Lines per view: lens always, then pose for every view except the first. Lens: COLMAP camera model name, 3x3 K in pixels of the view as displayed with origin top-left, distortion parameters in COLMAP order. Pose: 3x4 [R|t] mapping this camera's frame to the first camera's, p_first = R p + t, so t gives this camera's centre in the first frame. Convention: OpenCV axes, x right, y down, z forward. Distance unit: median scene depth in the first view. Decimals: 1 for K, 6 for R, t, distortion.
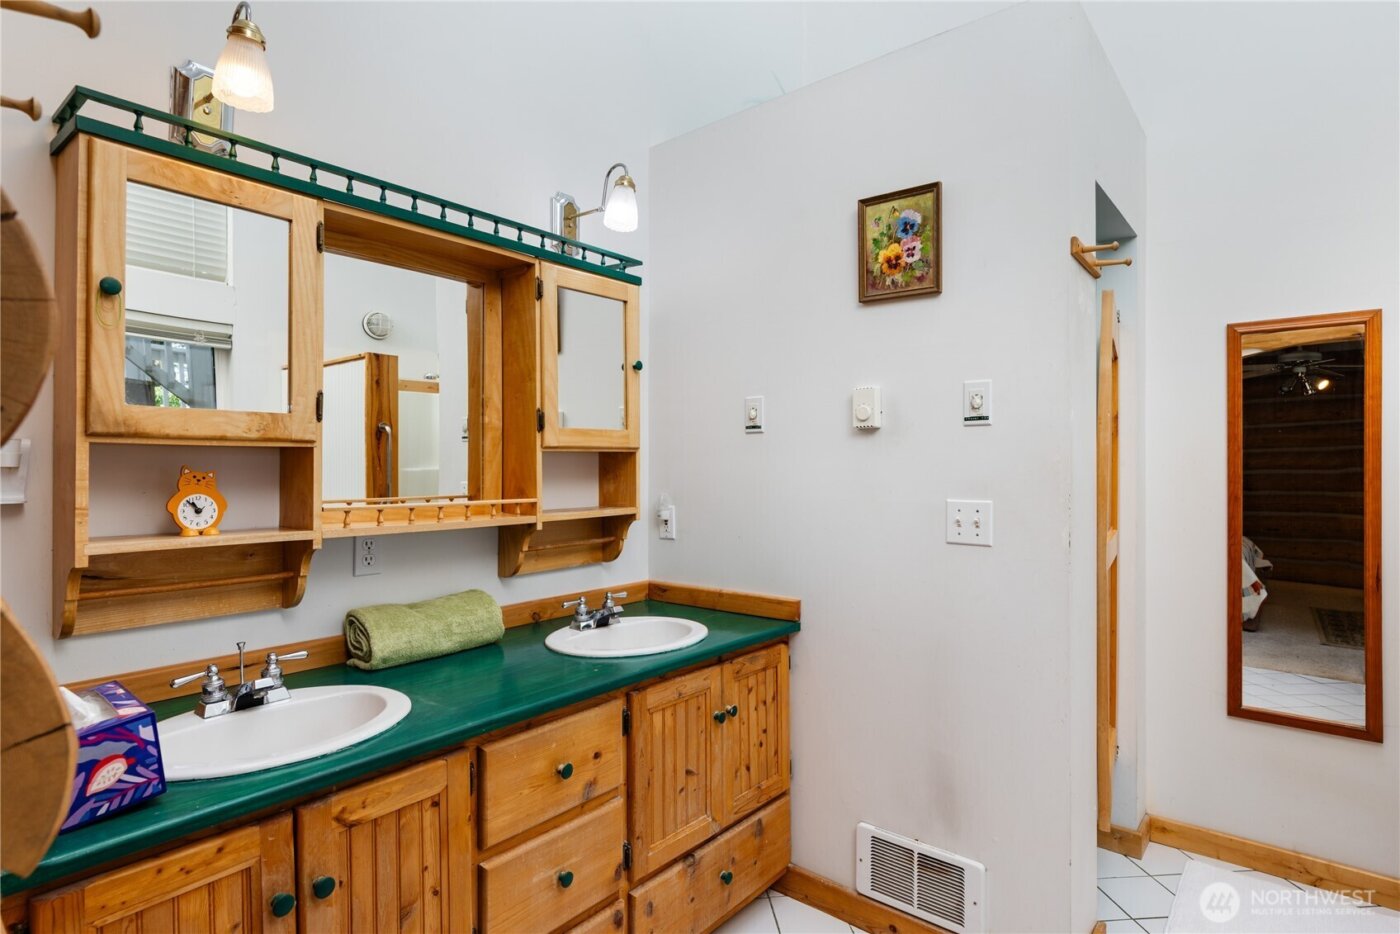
lens RADIAL K [[729.7, 0, 696.7], [0, 729.7, 463.8], [0, 0, 1]] dist [0.014069, -0.002331]
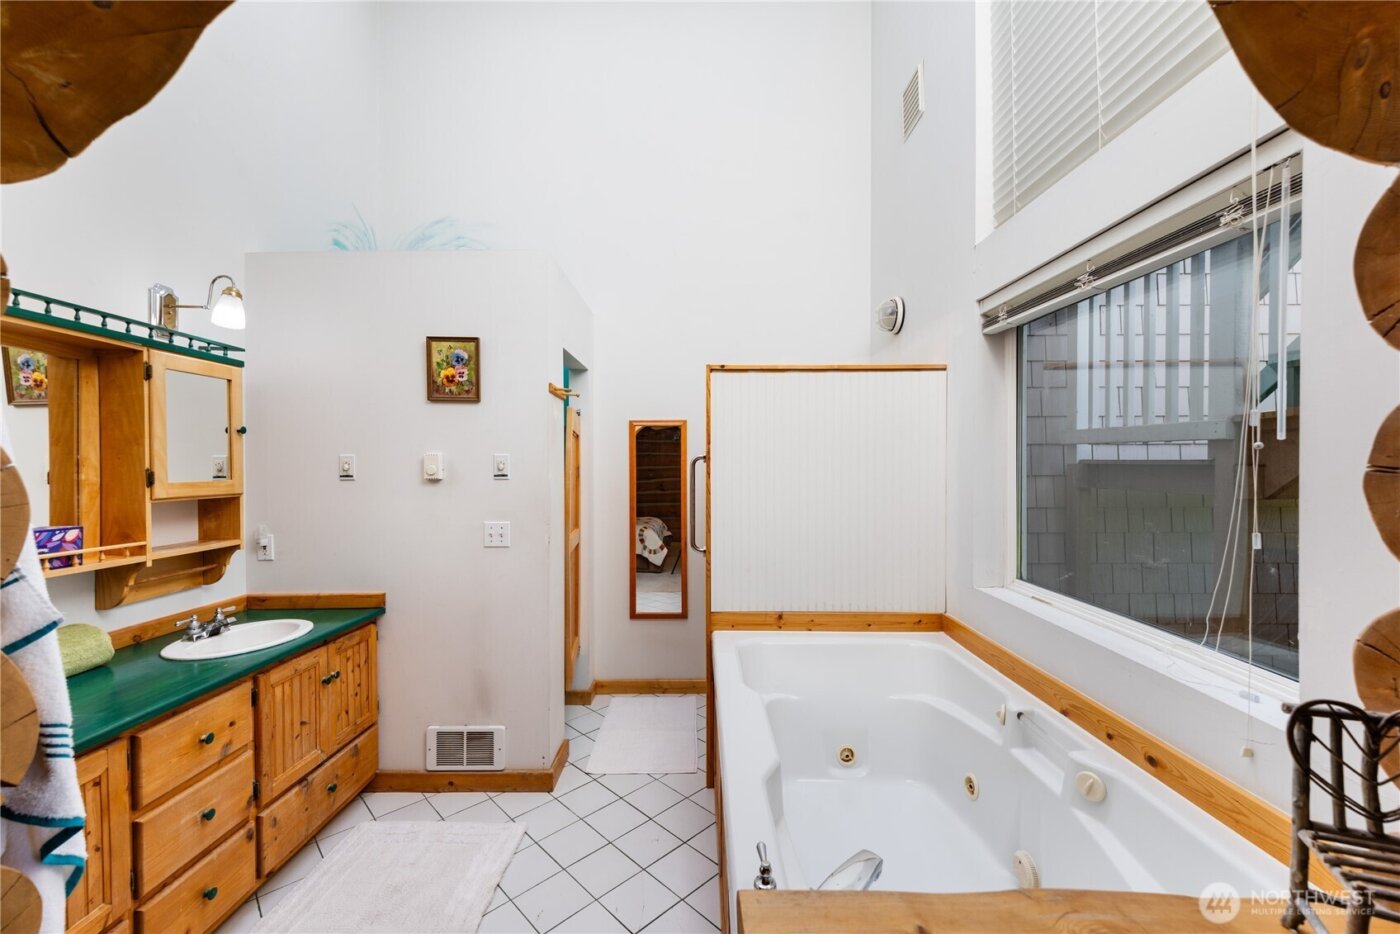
lens RADIAL K [[564.6, 0, 704.2], [0, 564.6, 468.8], [0, 0, 1]] dist [0.002818, -0.001771]
pose [[0.766604, -0.004033, 0.642108, -0.107506], [0.002889, 0.999992, 0.002832, -0.074236], [-0.642114, -0.000316, 0.766609, -0.332936]]
